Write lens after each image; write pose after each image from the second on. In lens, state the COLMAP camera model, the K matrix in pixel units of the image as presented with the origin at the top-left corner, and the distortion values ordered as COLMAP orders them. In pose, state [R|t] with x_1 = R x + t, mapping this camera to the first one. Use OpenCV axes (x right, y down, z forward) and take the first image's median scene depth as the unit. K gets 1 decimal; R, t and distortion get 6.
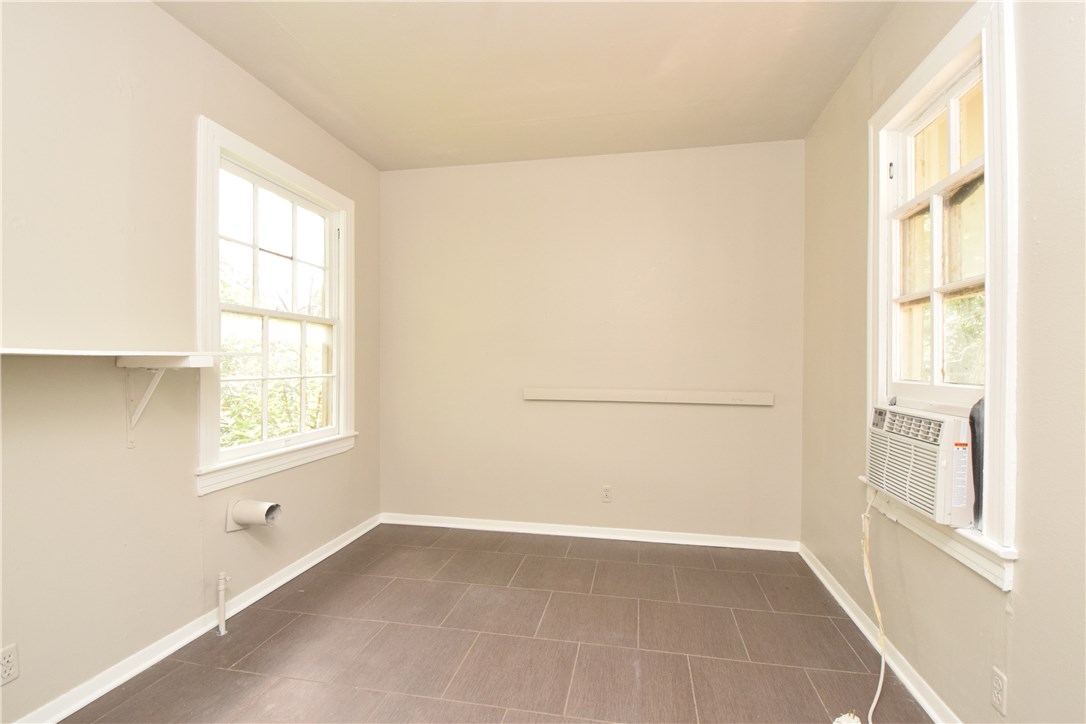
lens RADIAL K [[475.9, 0, 546.2], [0, 475.9, 367.9], [0, 0, 1]] dist [0.001891, -0.012947]
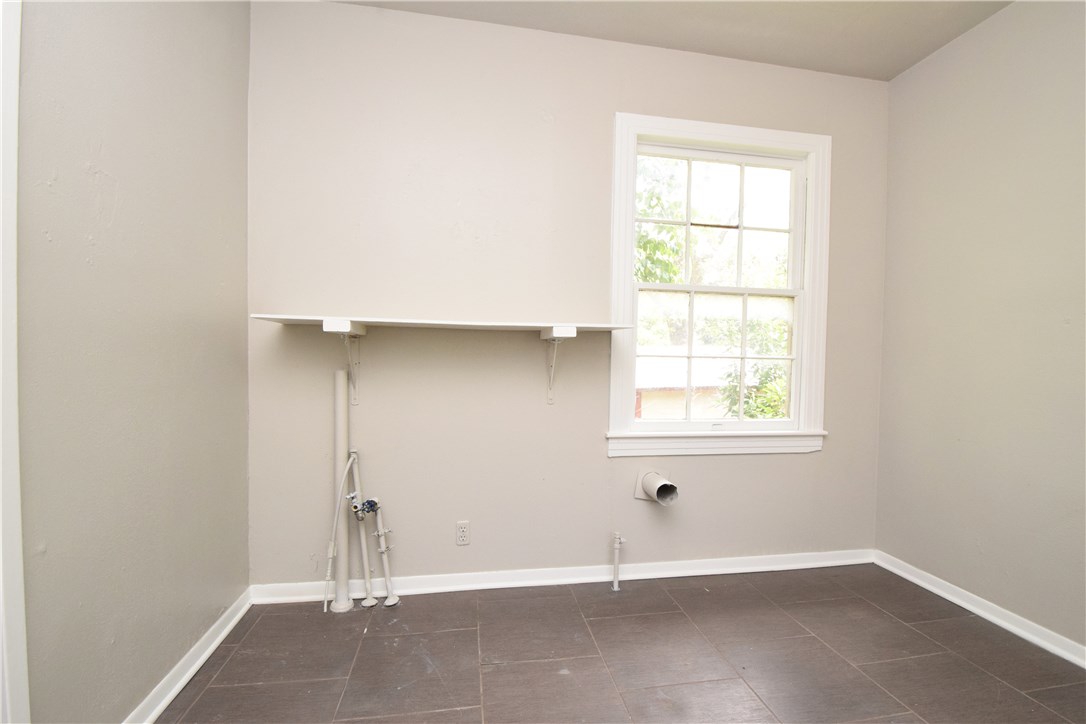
lens RADIAL K [[492.3, 0, 560.2], [0, 492.3, 359.7], [0, 0, 1]] dist [0.021475, -0.014492]
pose [[0.378124, 0.022872, -0.925472, 0.222427], [-0.026814, 0.999546, 0.013747, 0.020705], [0.925366, 0.019618, 0.378566, 0.336195]]
